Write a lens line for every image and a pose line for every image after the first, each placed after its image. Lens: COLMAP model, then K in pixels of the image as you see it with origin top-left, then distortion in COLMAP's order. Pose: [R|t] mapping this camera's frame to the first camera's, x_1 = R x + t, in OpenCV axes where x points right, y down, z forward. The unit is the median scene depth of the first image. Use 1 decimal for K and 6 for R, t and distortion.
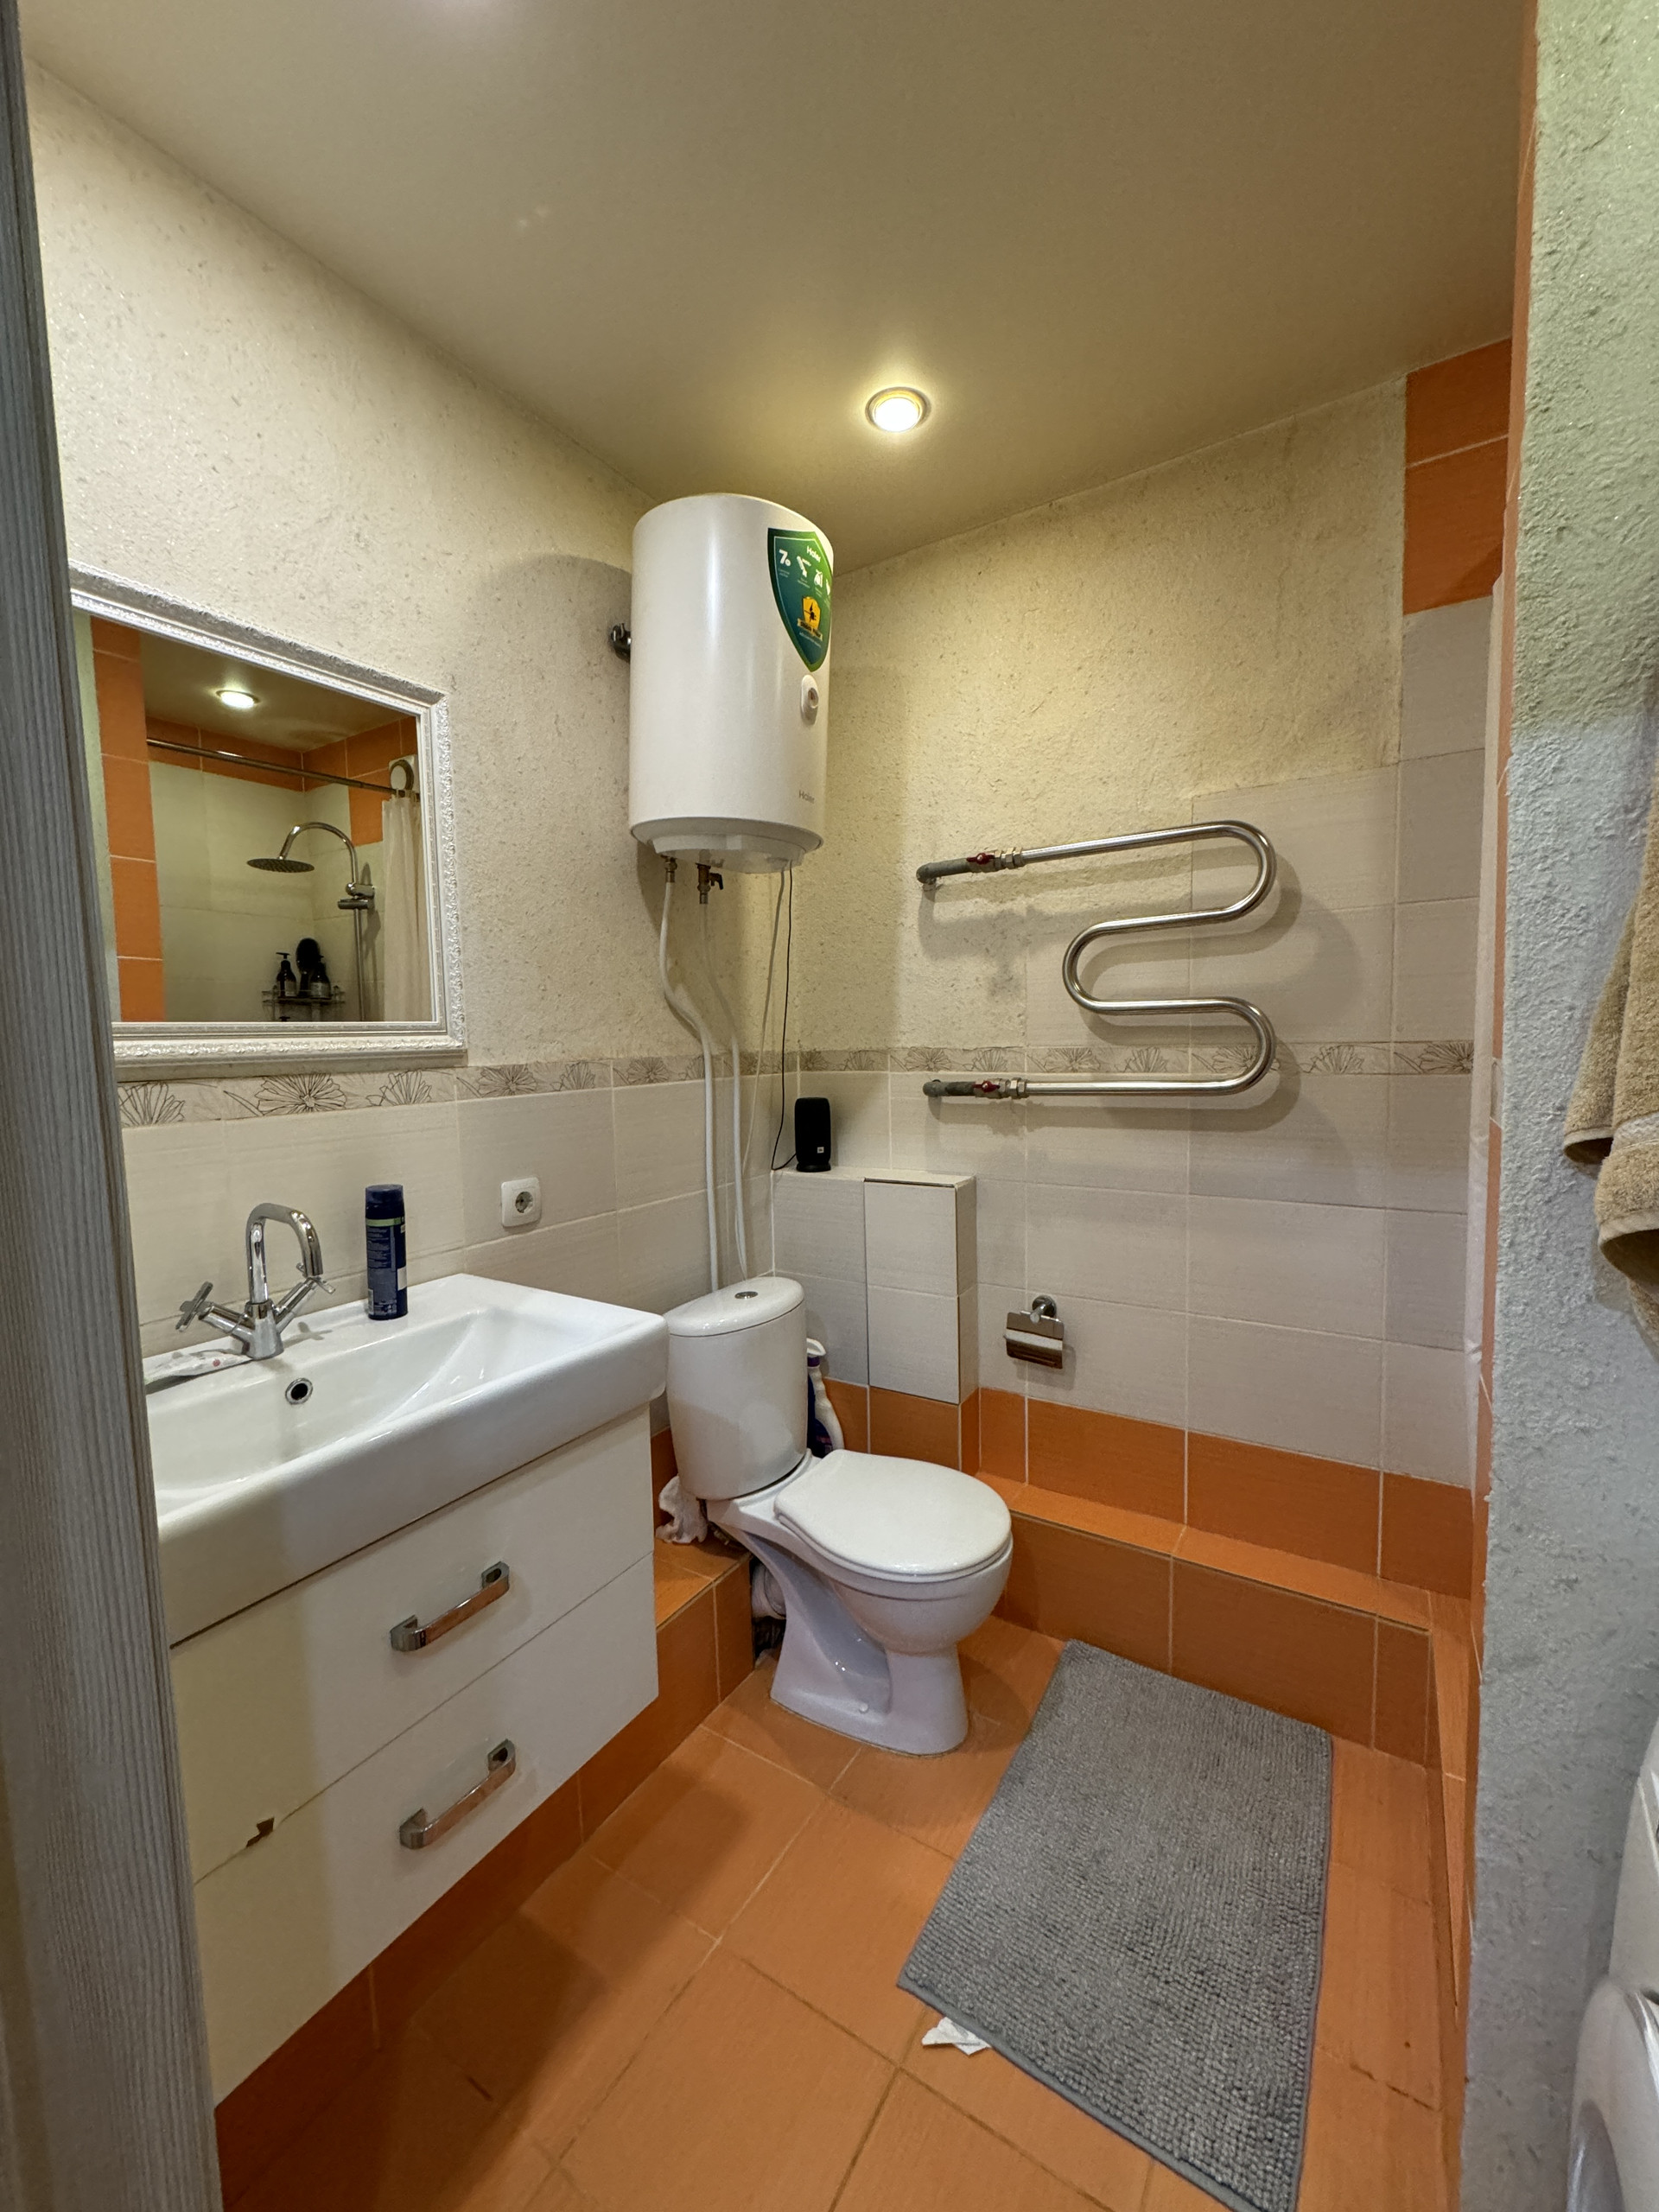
lens RADIAL K [[885.3, 0, 826.6], [0, 885.3, 1114.7], [0, 0, 1]] dist [-0.000949, -0.000234]
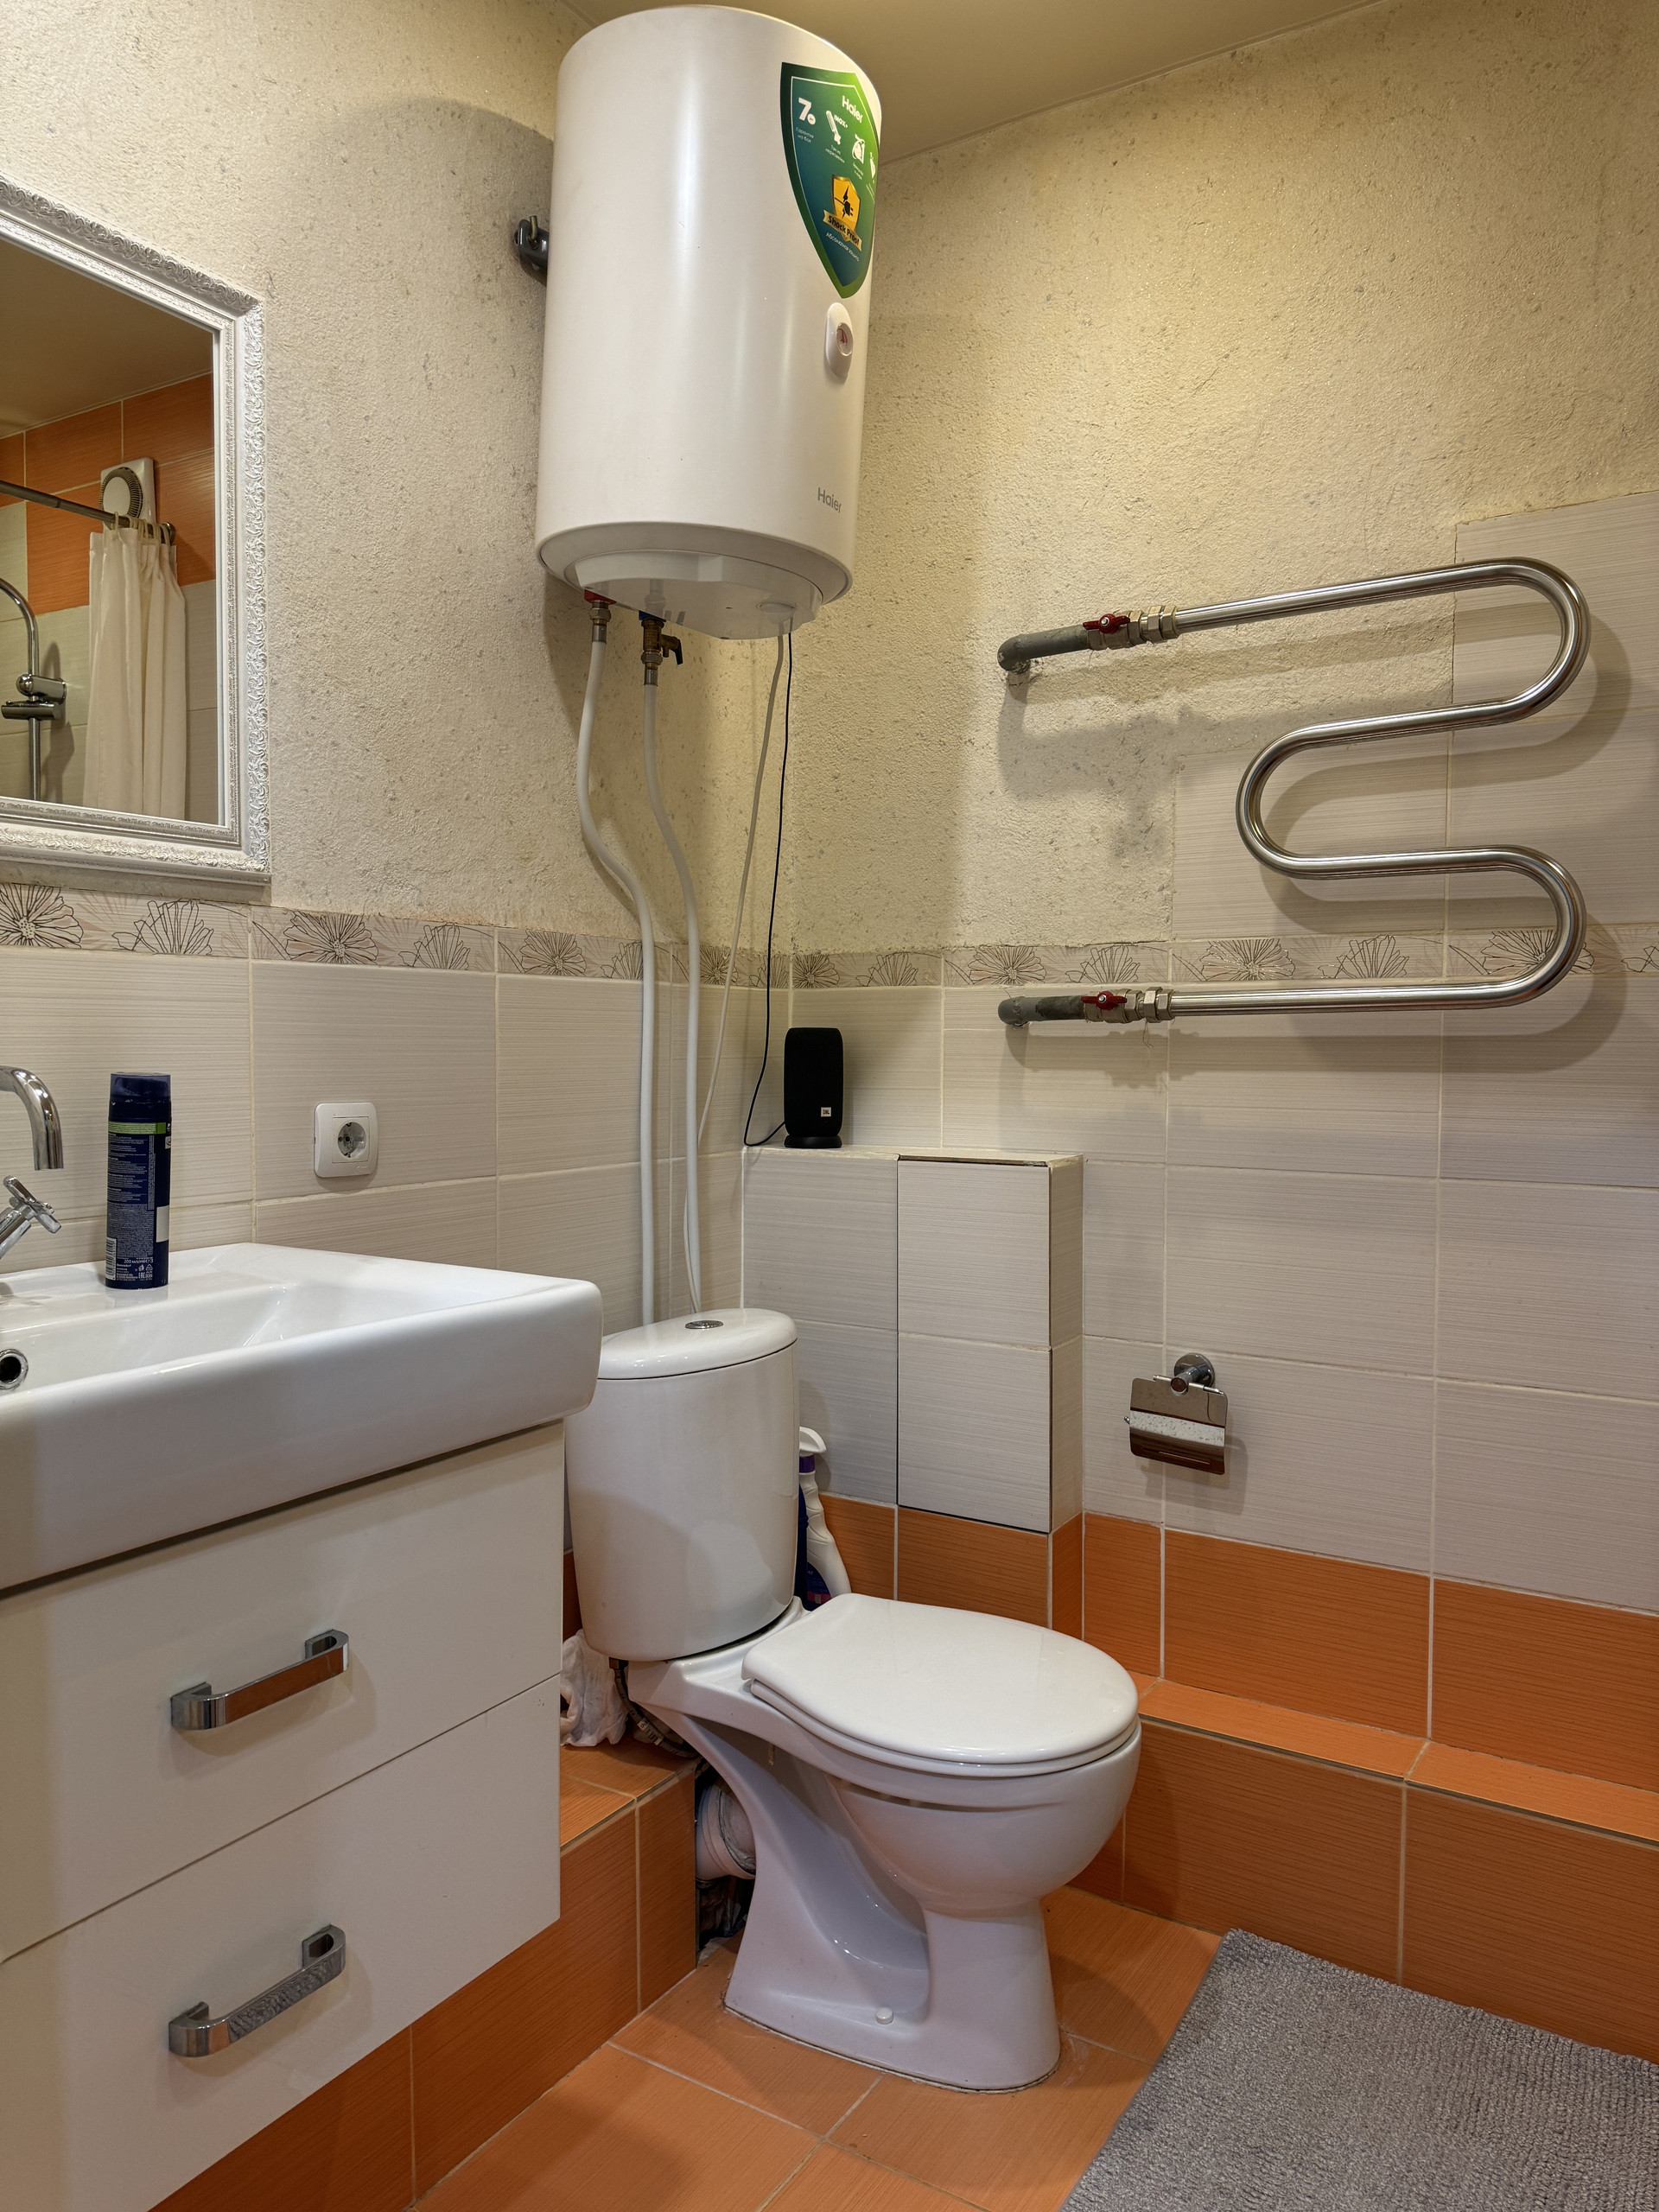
lens RADIAL K [[1539.2, 0, 823.5], [0, 1539.2, 1099.9], [0, 0, 1]] dist [0.064920, -0.073202]
pose [[0.999602, 0.026977, 0.008211, -0.022851], [-0.026688, 0.999082, -0.033511, 0.088019], [-0.009108, 0.033279, 0.999405, -0.062623]]
